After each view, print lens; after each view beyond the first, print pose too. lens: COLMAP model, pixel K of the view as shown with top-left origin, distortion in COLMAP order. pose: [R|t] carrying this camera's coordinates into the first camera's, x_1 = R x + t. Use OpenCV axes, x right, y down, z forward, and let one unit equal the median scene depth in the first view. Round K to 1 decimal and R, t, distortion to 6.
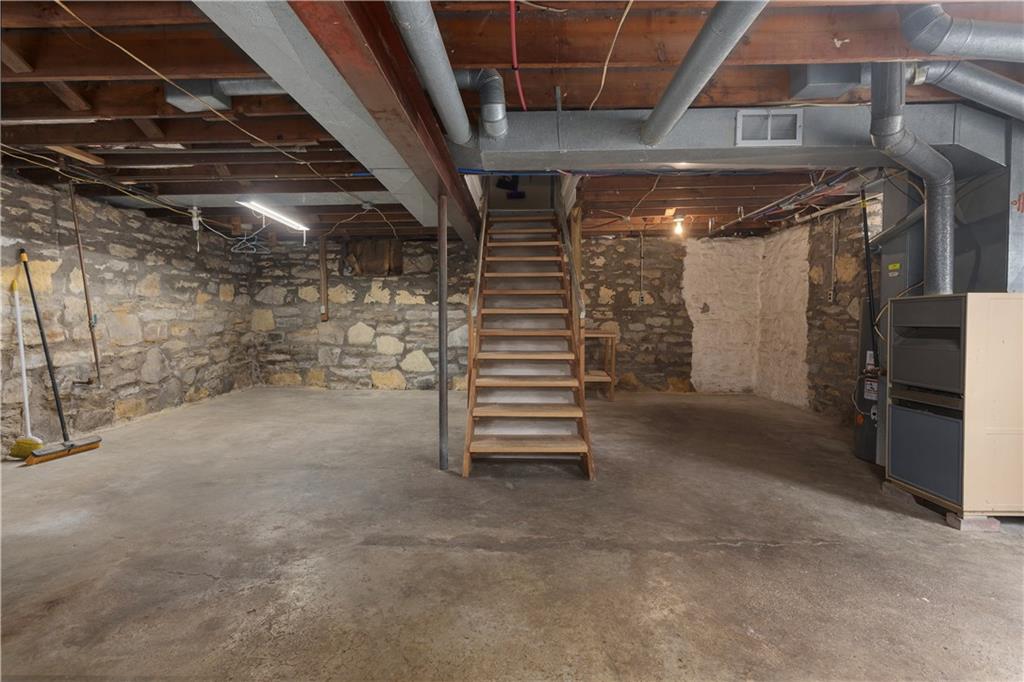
lens RADIAL K [[491.5, 0, 510.3], [0, 491.5, 335.1], [0, 0, 1]] dist [0.002342, 0.004064]
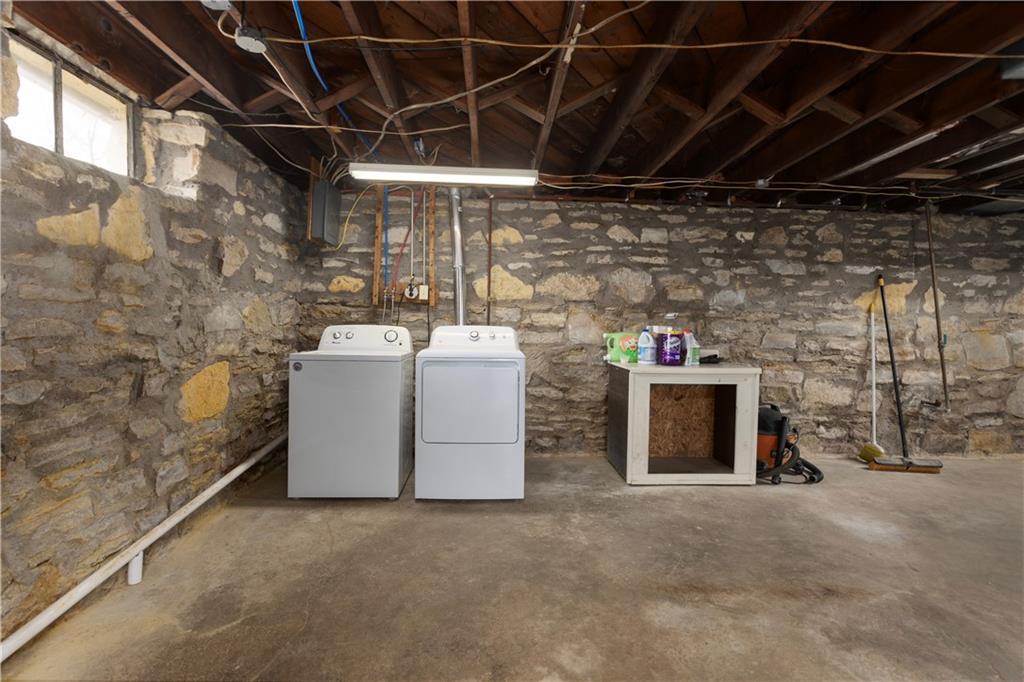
lens RADIAL K [[491.5, 0, 506.0], [0, 491.5, 343.0], [0, 0, 1]] dist [0.002342, 0.004064]
pose [[0.050433, 0.030222, -0.998270, 0.075805], [-0.054187, 0.998153, 0.027480, -0.005860], [0.997256, 0.052707, 0.051977, 0.103777]]
